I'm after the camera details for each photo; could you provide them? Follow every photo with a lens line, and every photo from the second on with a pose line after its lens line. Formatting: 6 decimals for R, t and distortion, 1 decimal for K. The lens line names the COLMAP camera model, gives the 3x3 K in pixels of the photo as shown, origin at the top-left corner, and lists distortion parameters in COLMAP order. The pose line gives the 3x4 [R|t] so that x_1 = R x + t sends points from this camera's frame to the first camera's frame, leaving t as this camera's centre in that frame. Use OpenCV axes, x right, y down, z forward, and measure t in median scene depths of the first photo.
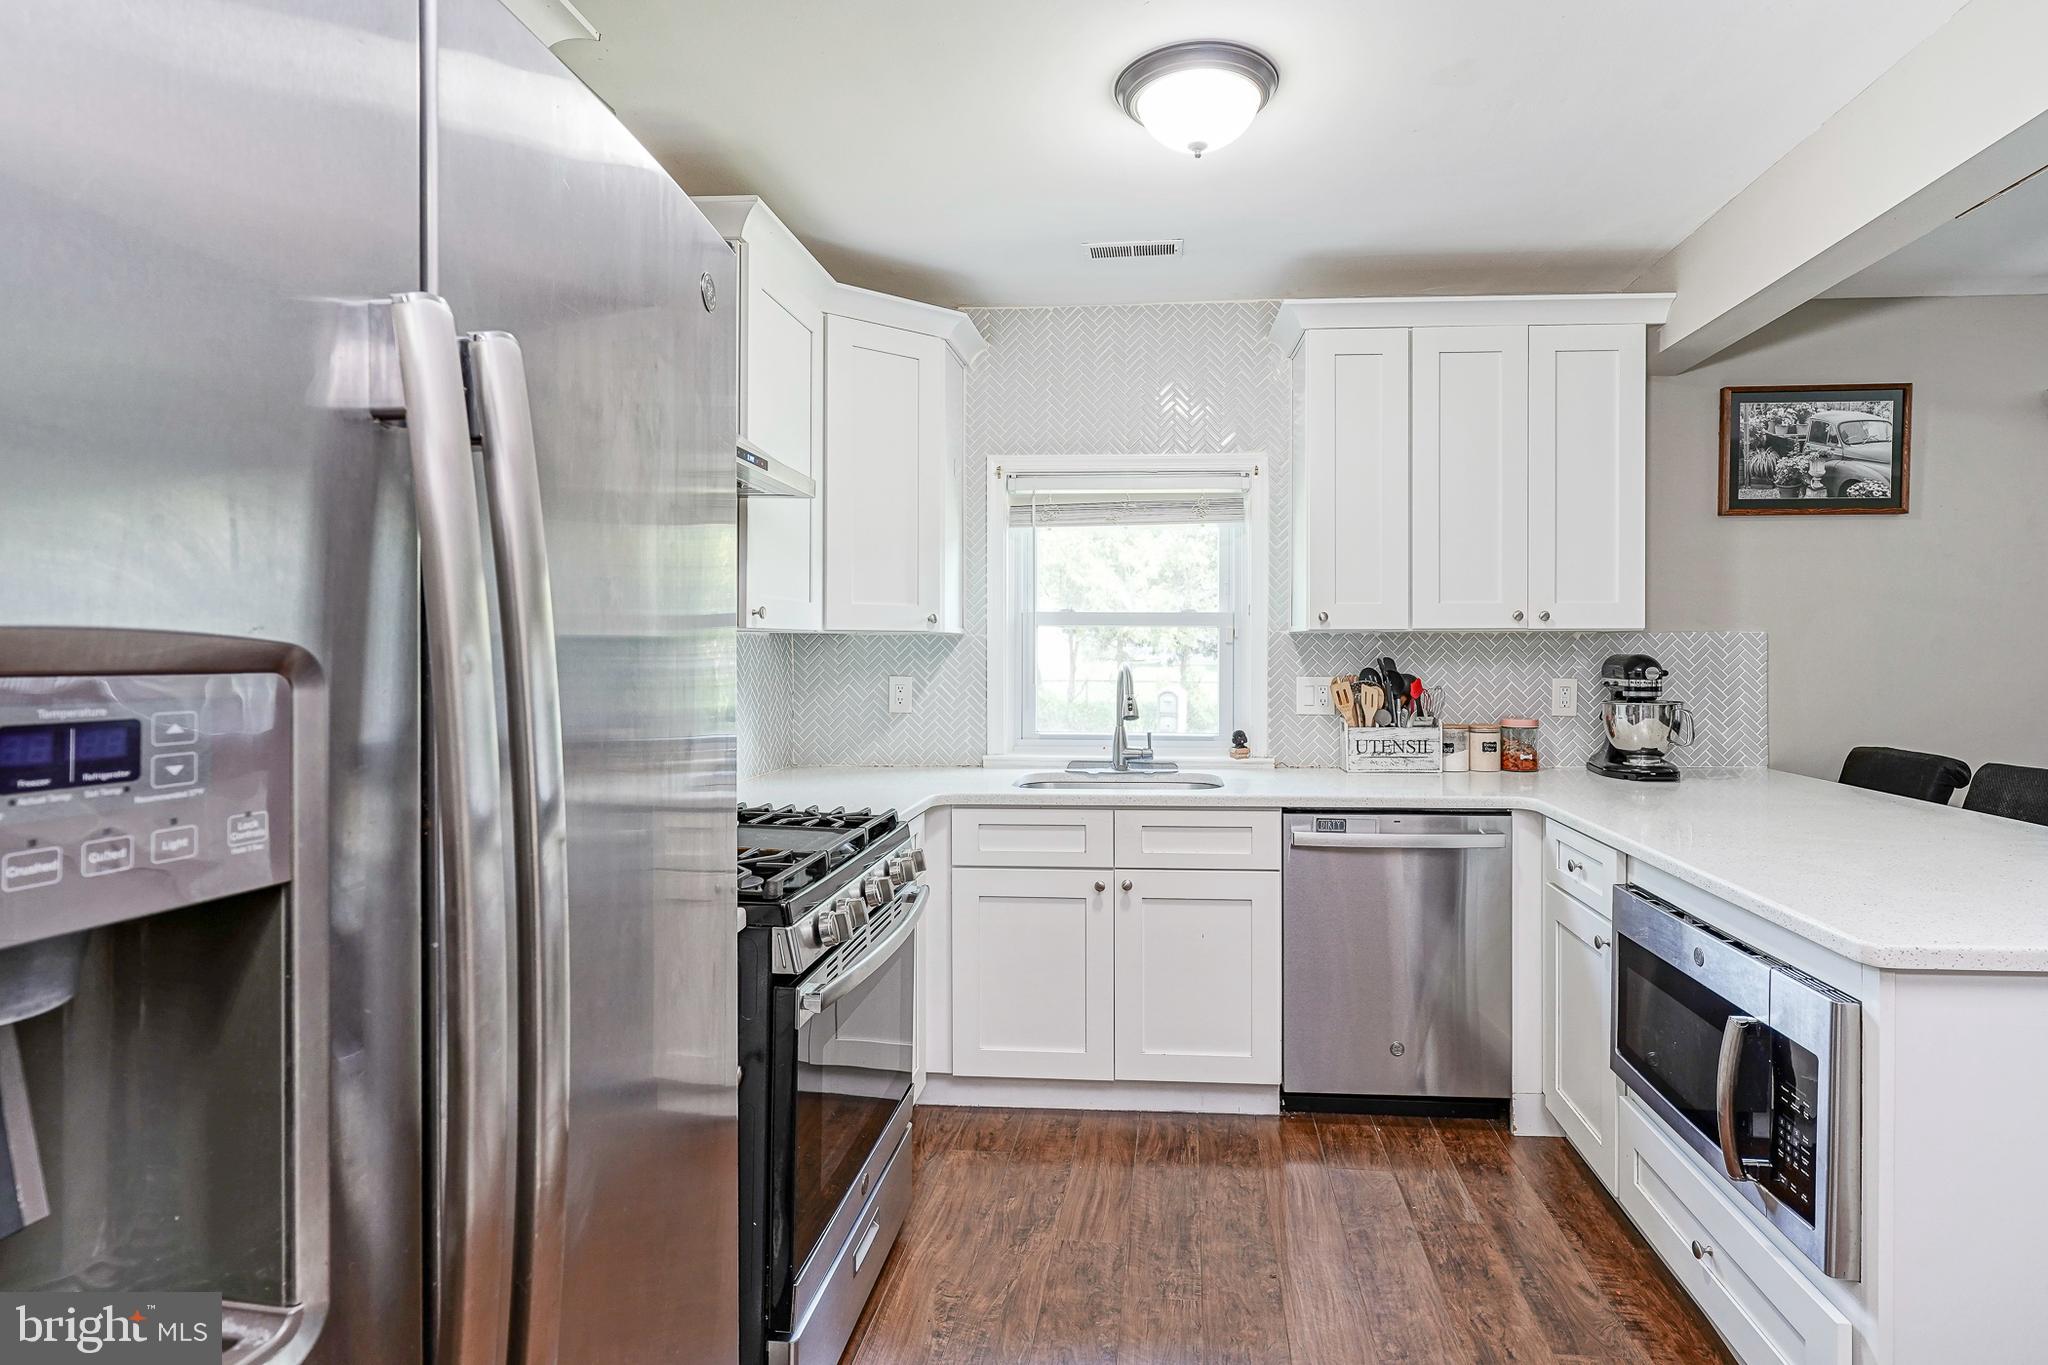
lens RADIAL K [[1058.2, 0, 1028.9], [0, 1058.2, 664.9], [0, 0, 1]] dist [-0.011350, 0.004658]
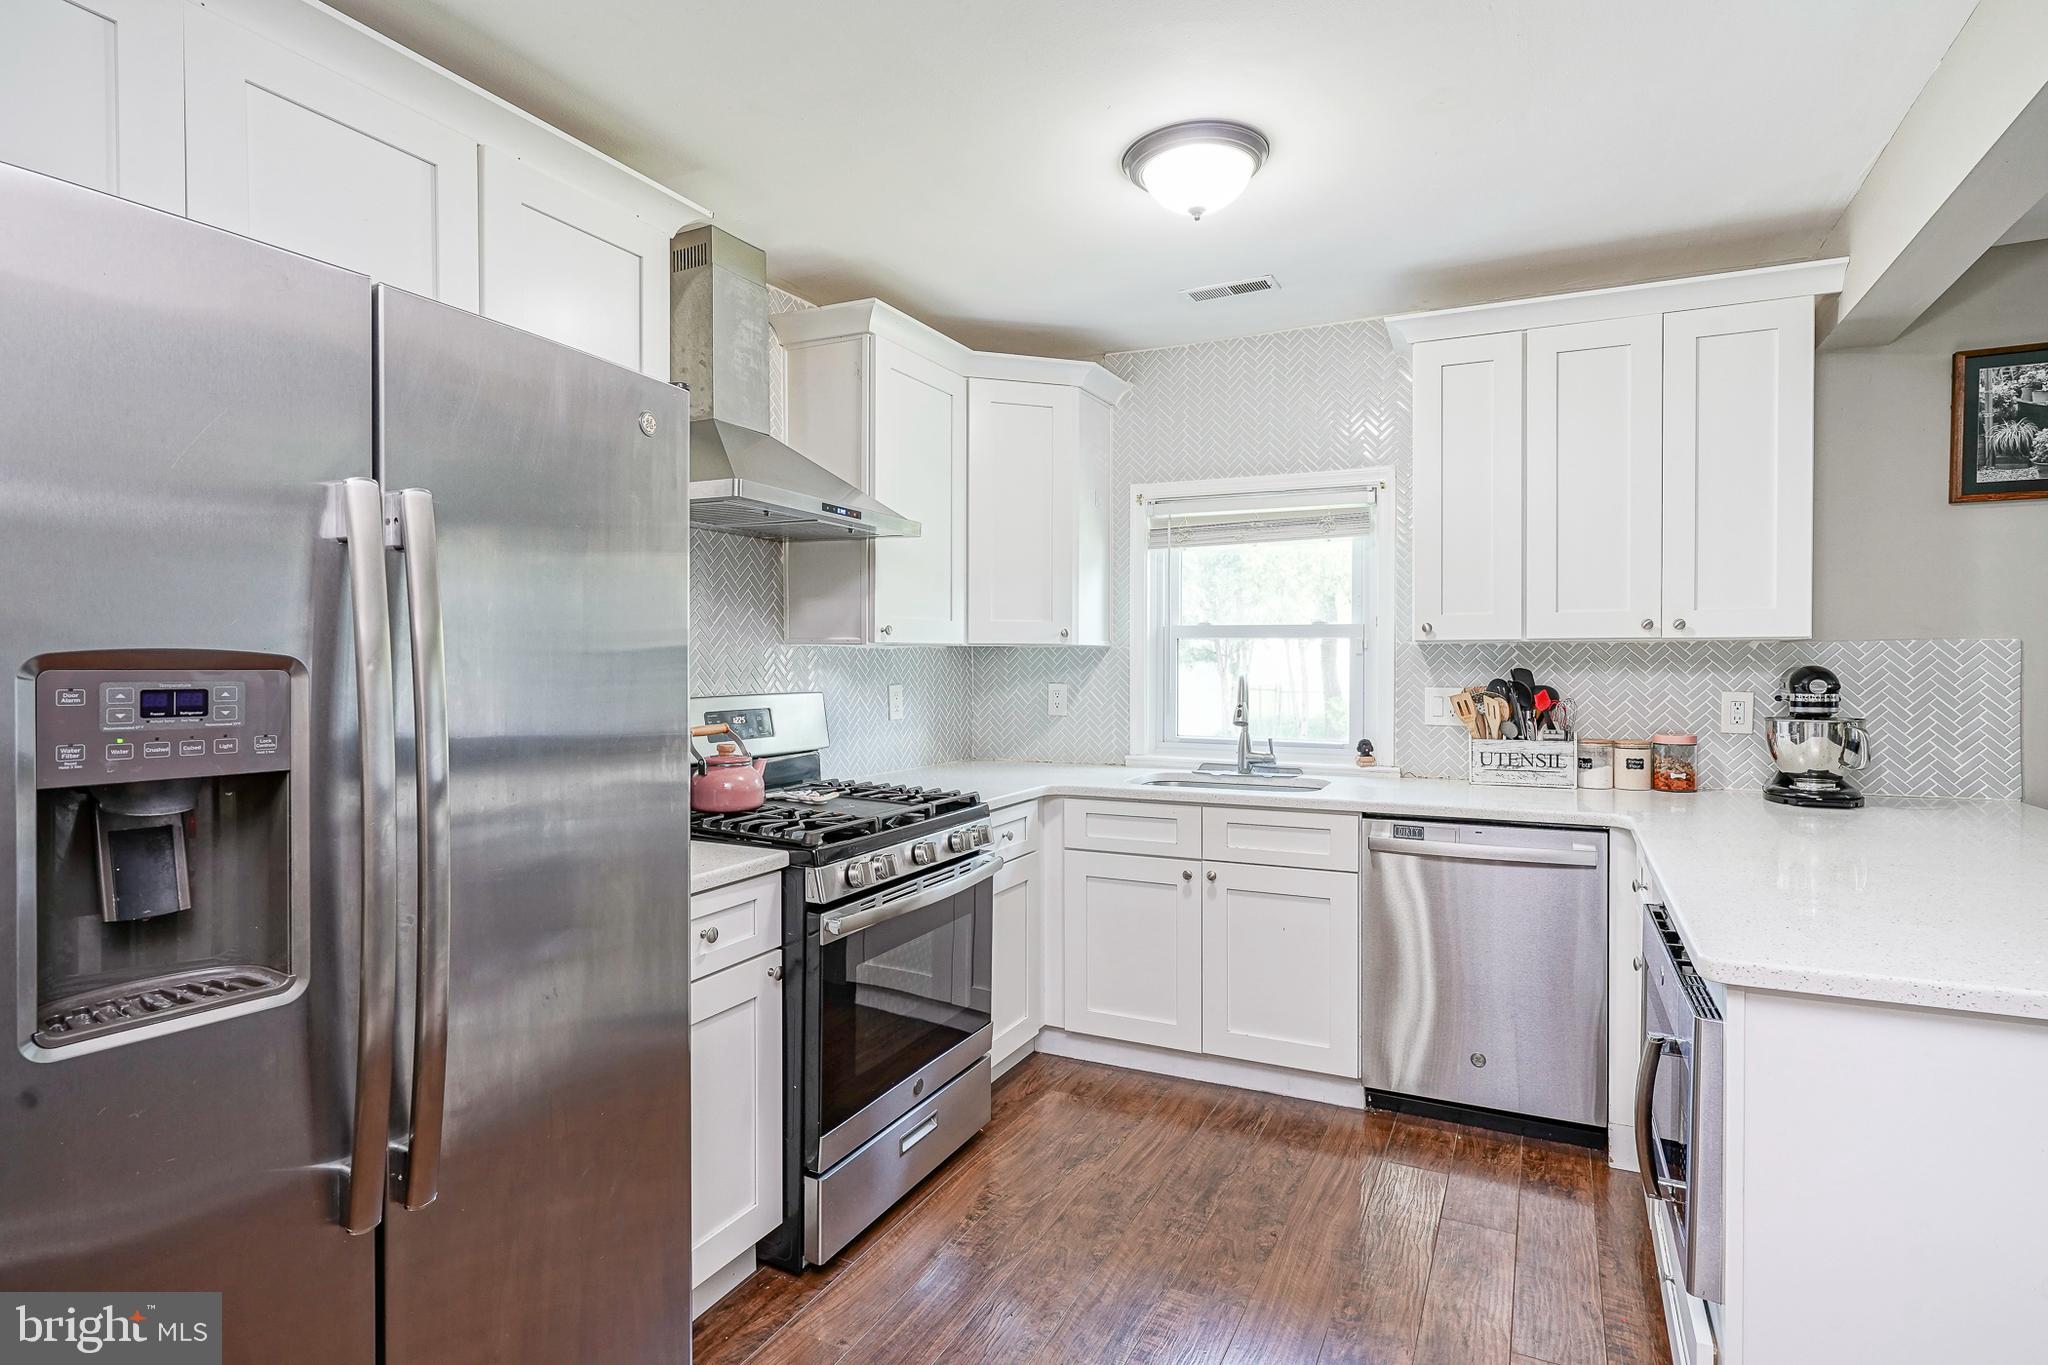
lens RADIAL K [[1058.2, 0, 1016.3], [0, 1058.2, 684.5], [0, 0, 1]] dist [-0.011350, 0.004658]
pose [[0.926988, 0.008322, -0.374998, 0.295149], [-0.005495, 0.999948, 0.008607, 0.002282], [0.375050, -0.005918, 0.926986, -0.081821]]
